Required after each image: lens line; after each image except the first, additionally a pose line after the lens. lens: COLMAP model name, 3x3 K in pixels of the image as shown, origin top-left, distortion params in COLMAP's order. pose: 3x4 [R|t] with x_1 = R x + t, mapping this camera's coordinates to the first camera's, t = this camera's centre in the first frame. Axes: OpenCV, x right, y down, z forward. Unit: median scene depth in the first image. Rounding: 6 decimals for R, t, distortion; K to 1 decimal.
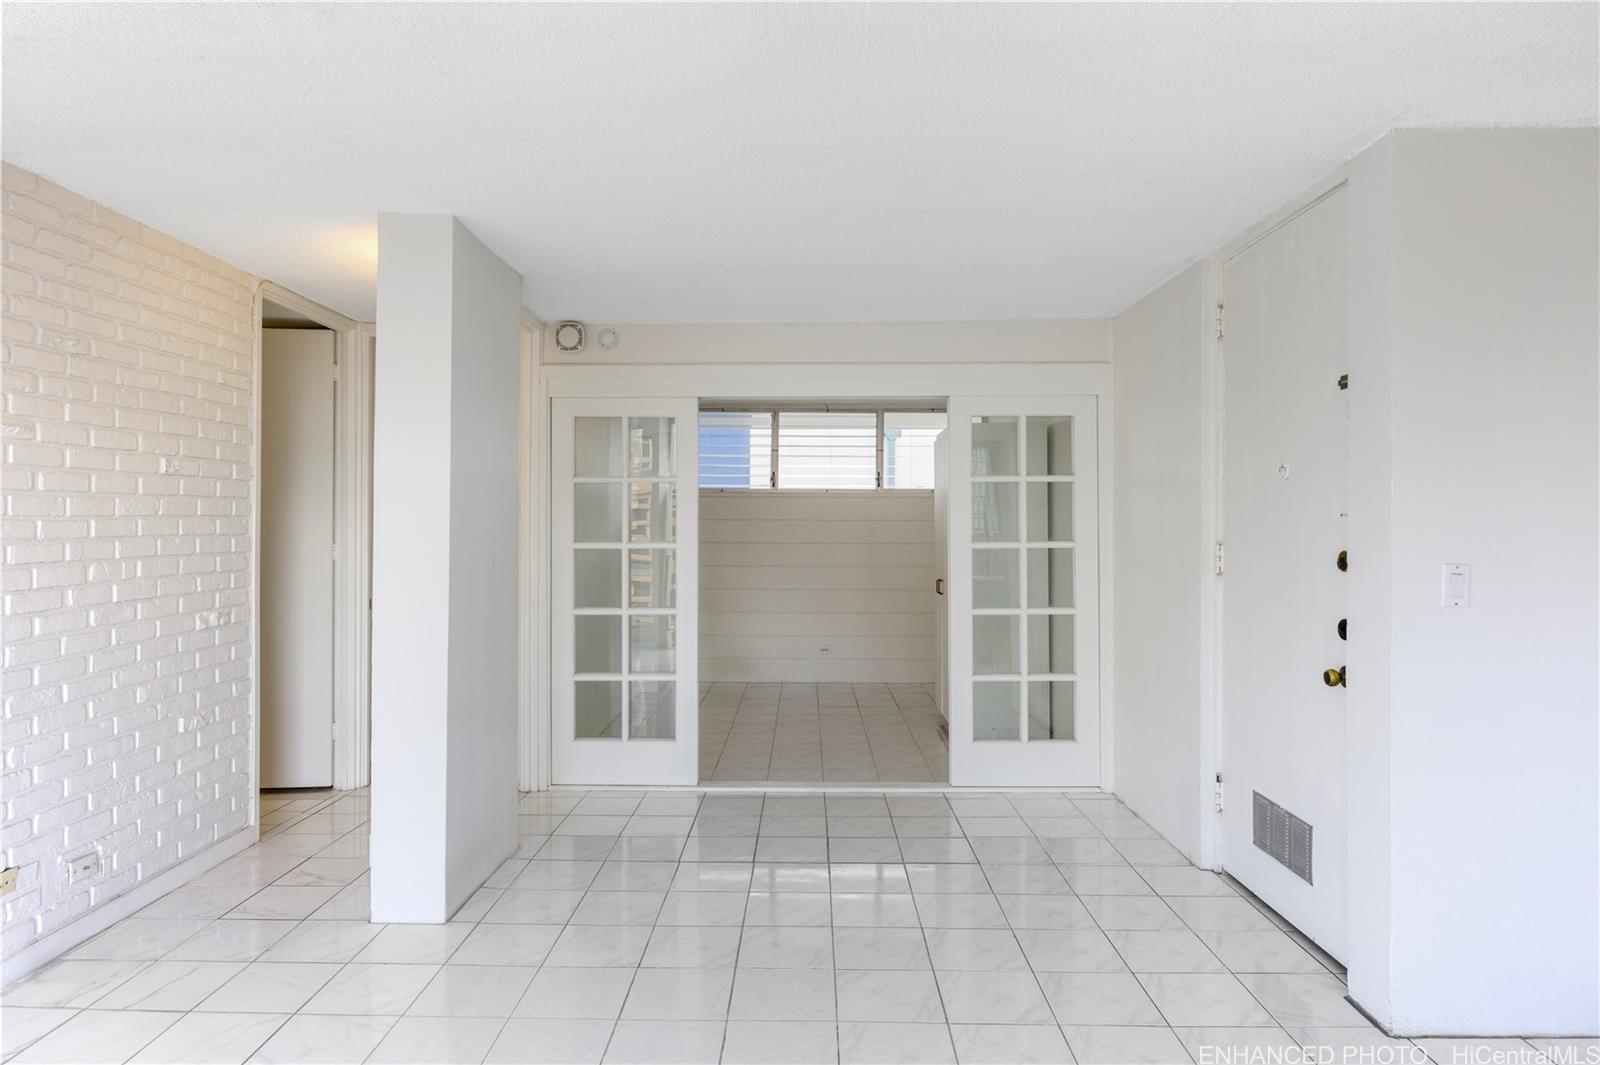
lens RADIAL K [[931.2, 0, 792.6], [0, 931.2, 527.5], [0, 0, 1]] dist [-0.008018, -0.002940]
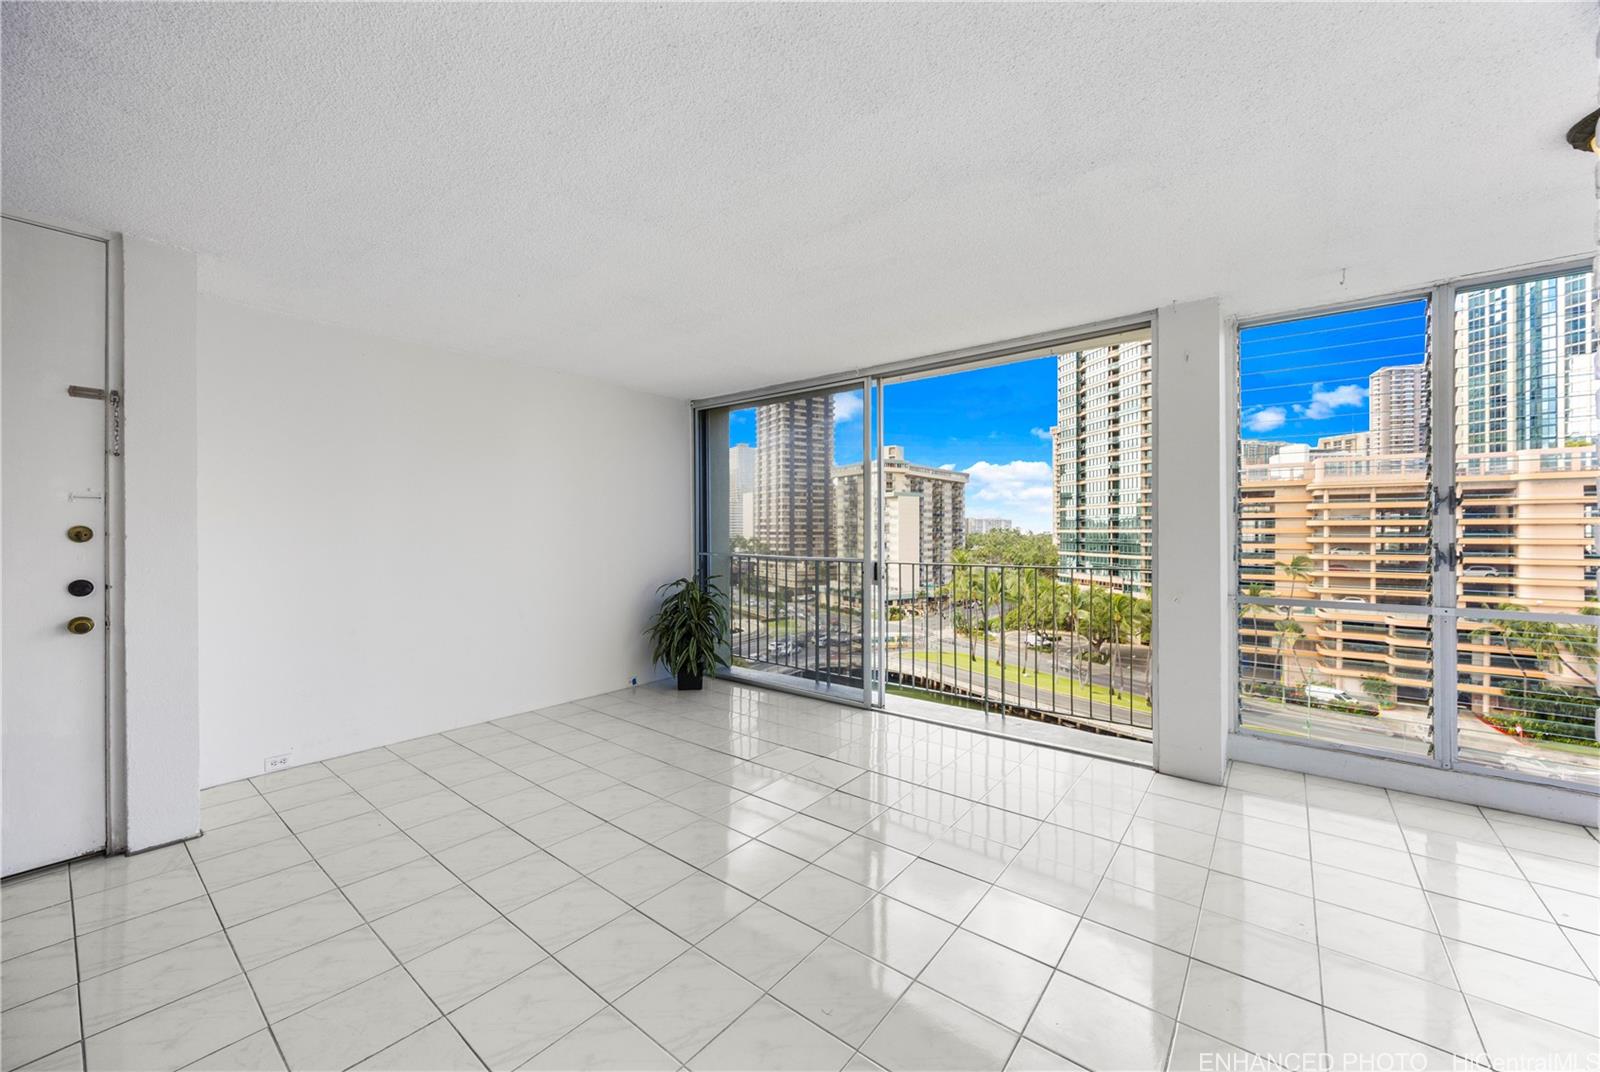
lens RADIAL K [[615.0, 0, 796.8], [0, 615.0, 532.3], [0, 0, 1]] dist [-0.000629, -0.000225]
pose [[-0.794000, -0.003803, 0.607905, -0.407369], [-0.005783, 0.999982, -0.001299, 0.016413], [-0.607890, -0.004547, -0.794009, 0.625278]]
